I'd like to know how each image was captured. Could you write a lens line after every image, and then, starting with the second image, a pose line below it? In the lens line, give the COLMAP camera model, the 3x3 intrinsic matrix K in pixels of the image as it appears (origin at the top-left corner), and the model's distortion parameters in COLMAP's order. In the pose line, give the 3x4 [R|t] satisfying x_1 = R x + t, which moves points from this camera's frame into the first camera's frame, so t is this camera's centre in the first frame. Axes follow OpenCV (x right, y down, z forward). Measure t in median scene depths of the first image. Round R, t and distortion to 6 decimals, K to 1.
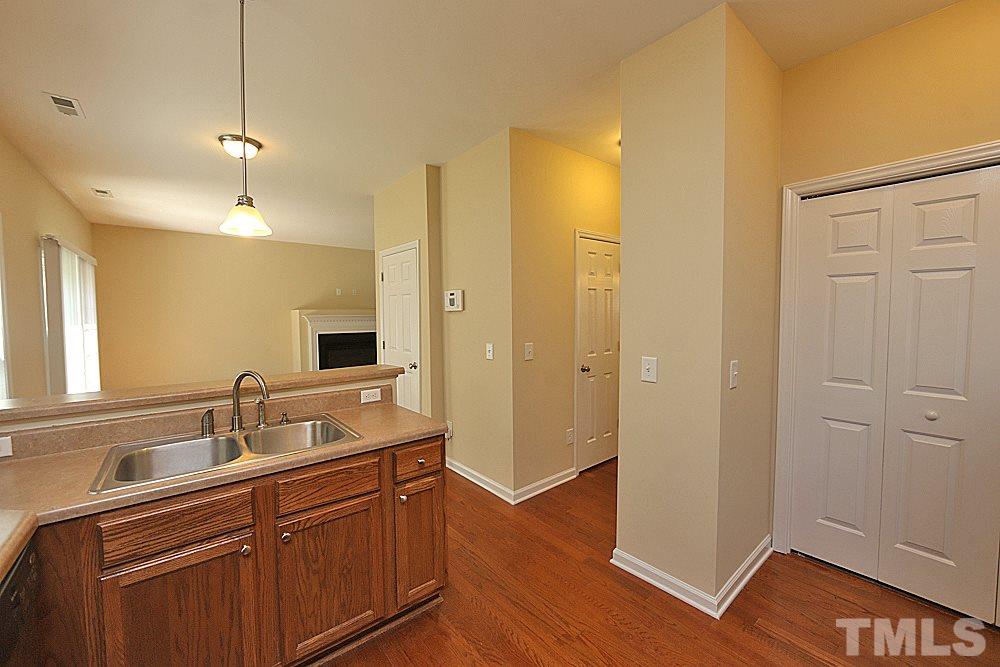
lens RADIAL K [[394.4, 0, 499.5], [0, 394.4, 331.0], [0, 0, 1]] dist [-0.003048, 0.000302]
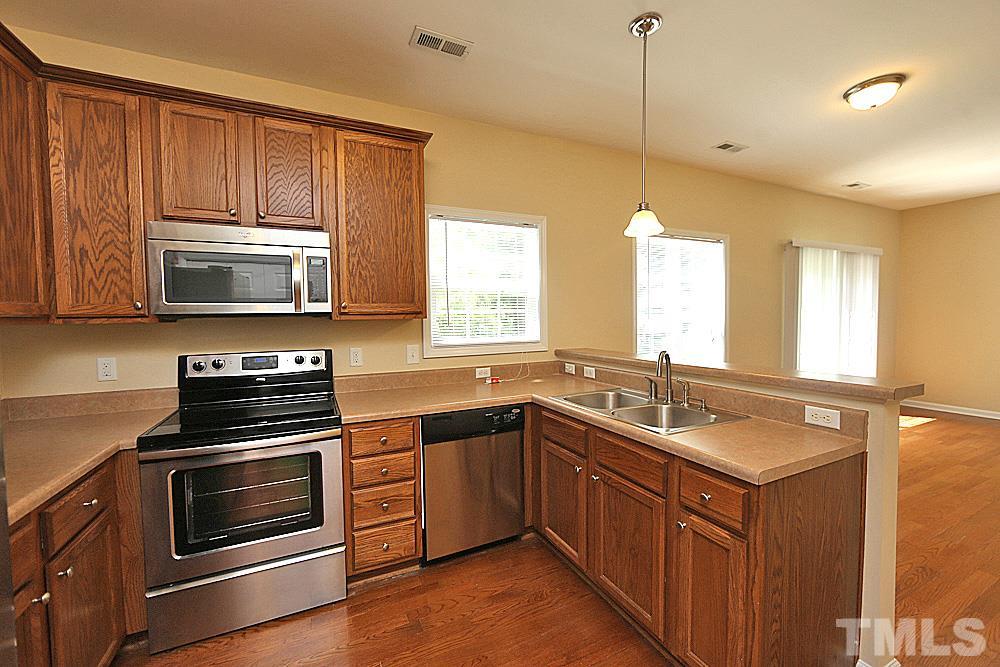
lens RADIAL K [[394.4, 0, 493.5], [0, 394.4, 333.1], [0, 0, 1]] dist [-0.003048, 0.000302]
pose [[-0.257745, 0.047606, -0.965040, 0.626586], [-0.020729, 0.998283, 0.054782, 0.001679], [0.965991, 0.034125, -0.256315, 0.865378]]
